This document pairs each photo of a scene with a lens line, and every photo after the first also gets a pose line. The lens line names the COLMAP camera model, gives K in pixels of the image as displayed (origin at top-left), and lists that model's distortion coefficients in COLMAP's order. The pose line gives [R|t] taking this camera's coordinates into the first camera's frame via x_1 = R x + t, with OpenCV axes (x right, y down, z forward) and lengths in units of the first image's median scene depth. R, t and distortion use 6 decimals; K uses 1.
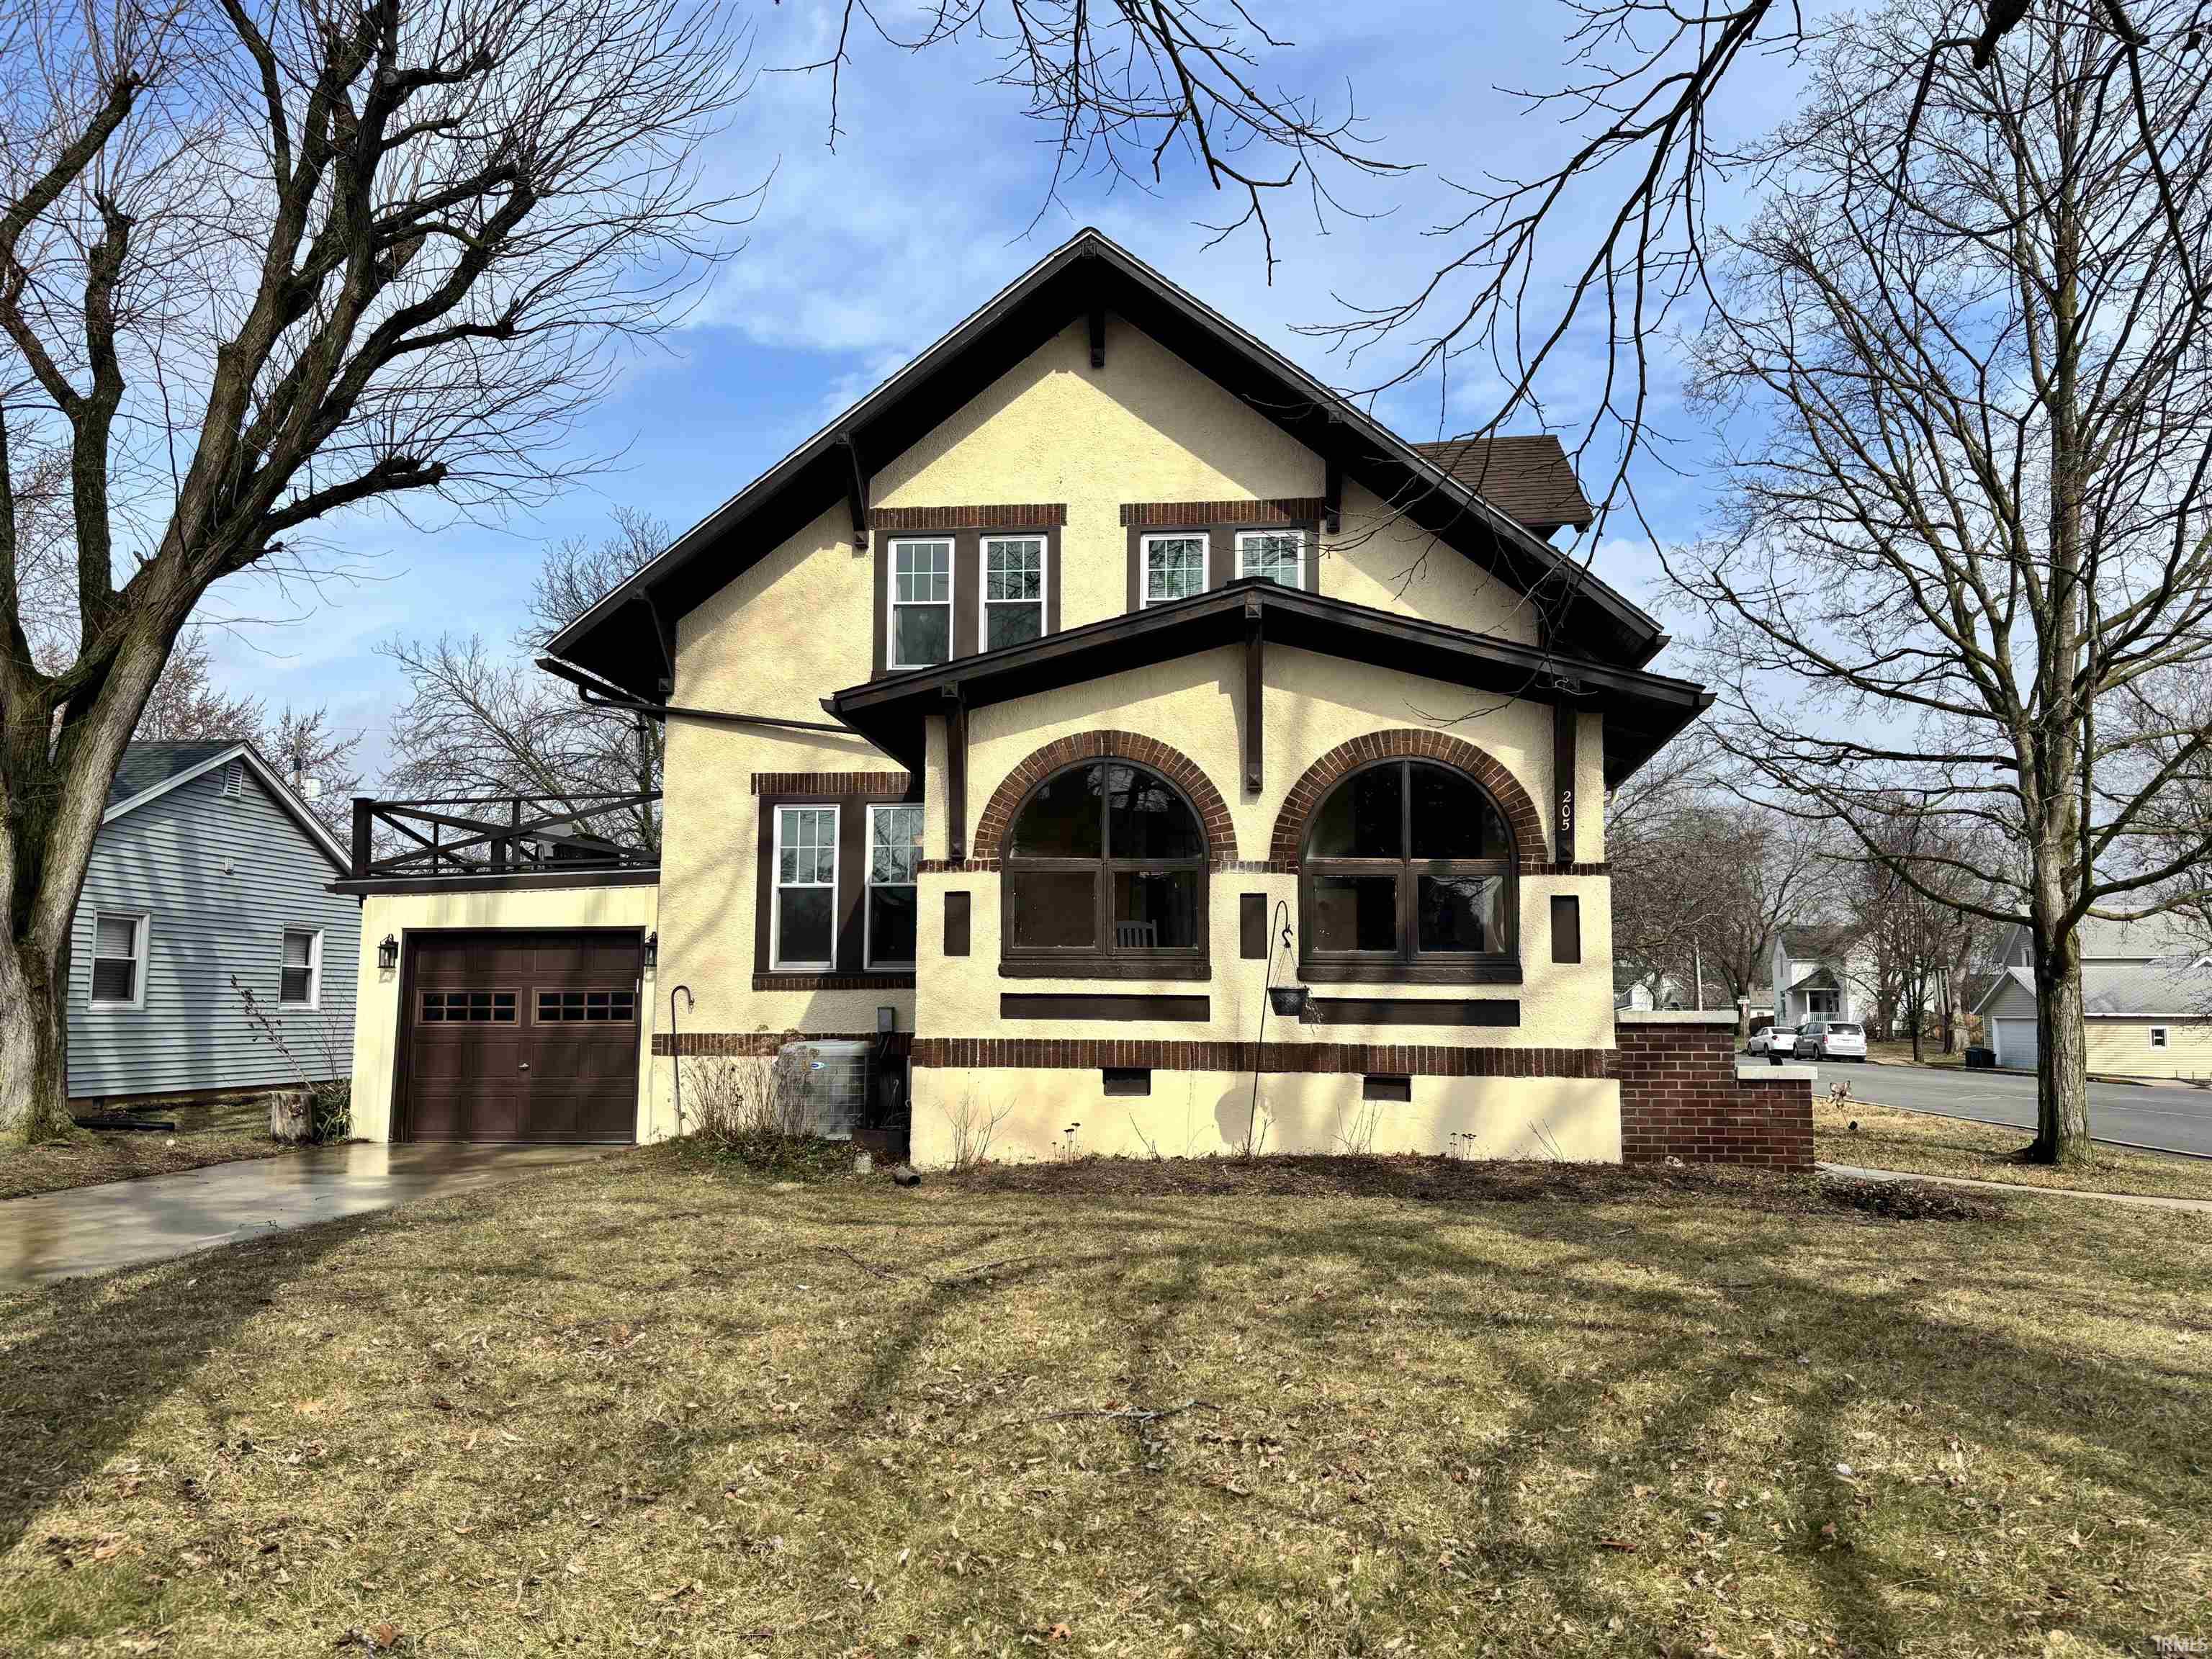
lens RADIAL K [[1684.9, 0, 1106.0], [0, 1684.9, 829.5], [0, 0, 1]] dist [0.067132, -0.002877]
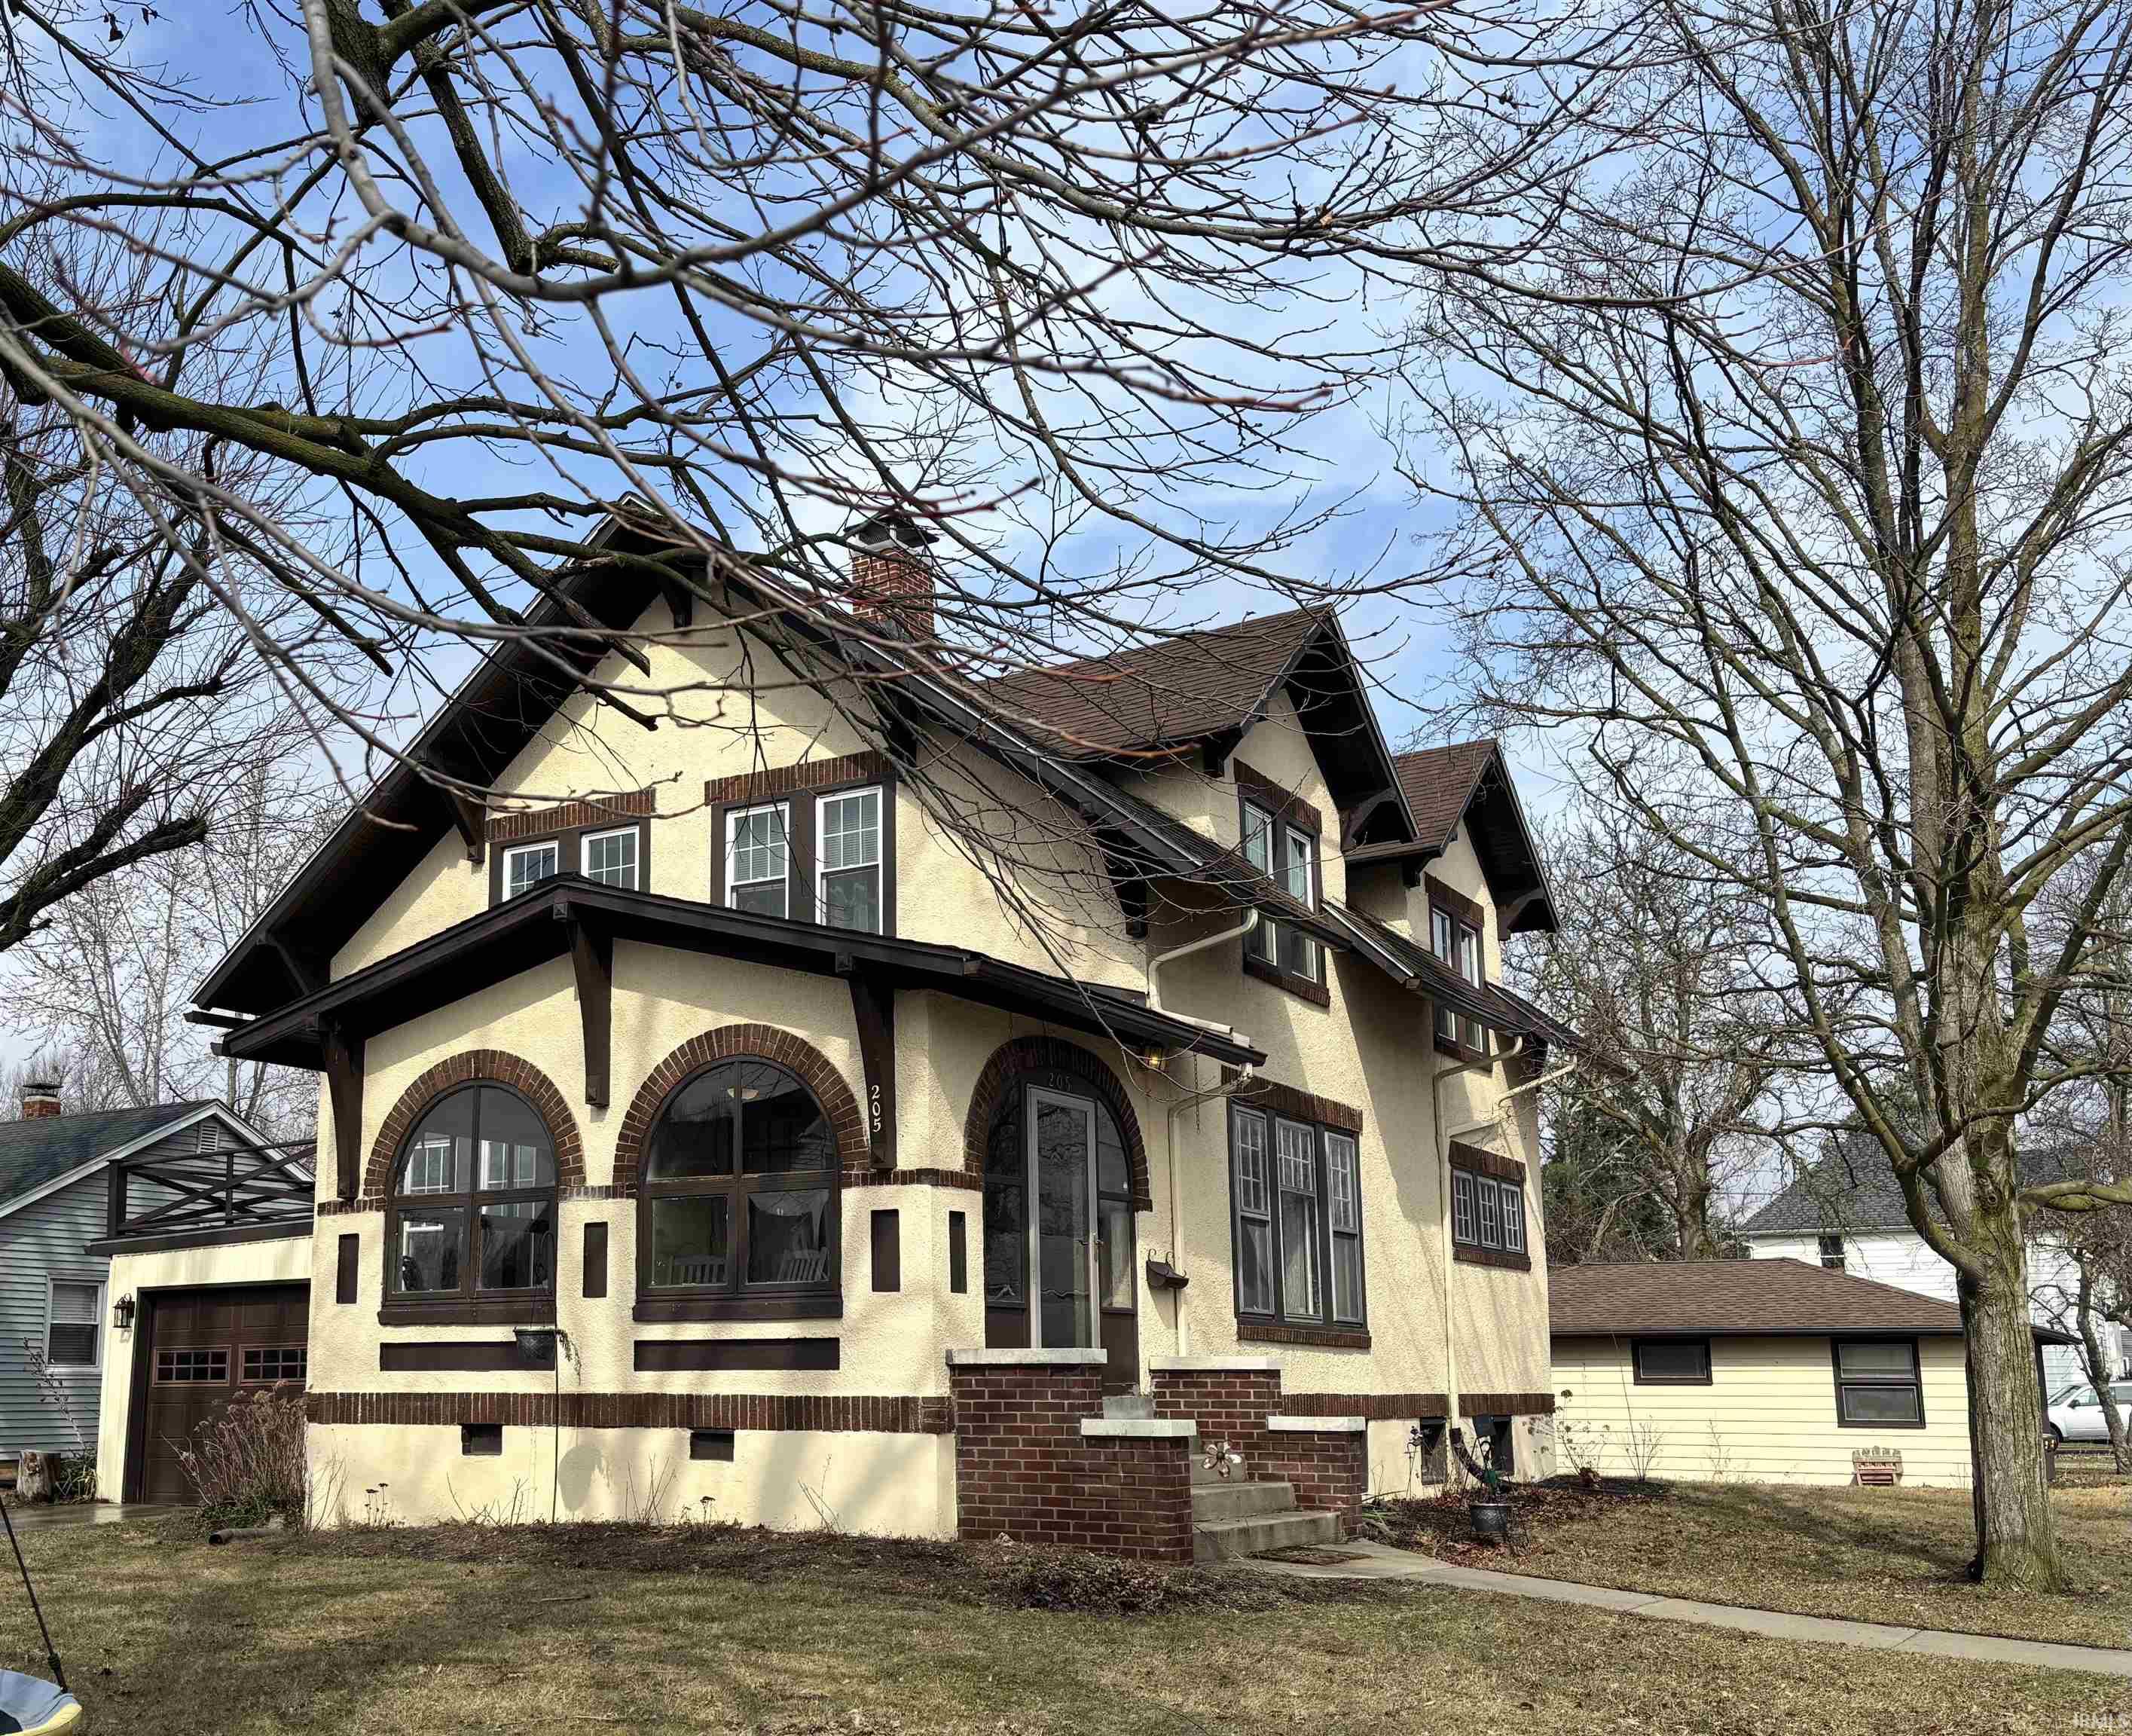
lens RADIAL K [[2251.1, 0, 1064.8], [0, 2251.1, 964.6], [0, 0, 1]] dist [0.155786, -0.002259]
pose [[0.882733, -0.088384, -0.461488, 0.870385], [0.055116, 0.994846, -0.085107, 0.018085], [0.466632, 0.049691, 0.883055, 0.050907]]
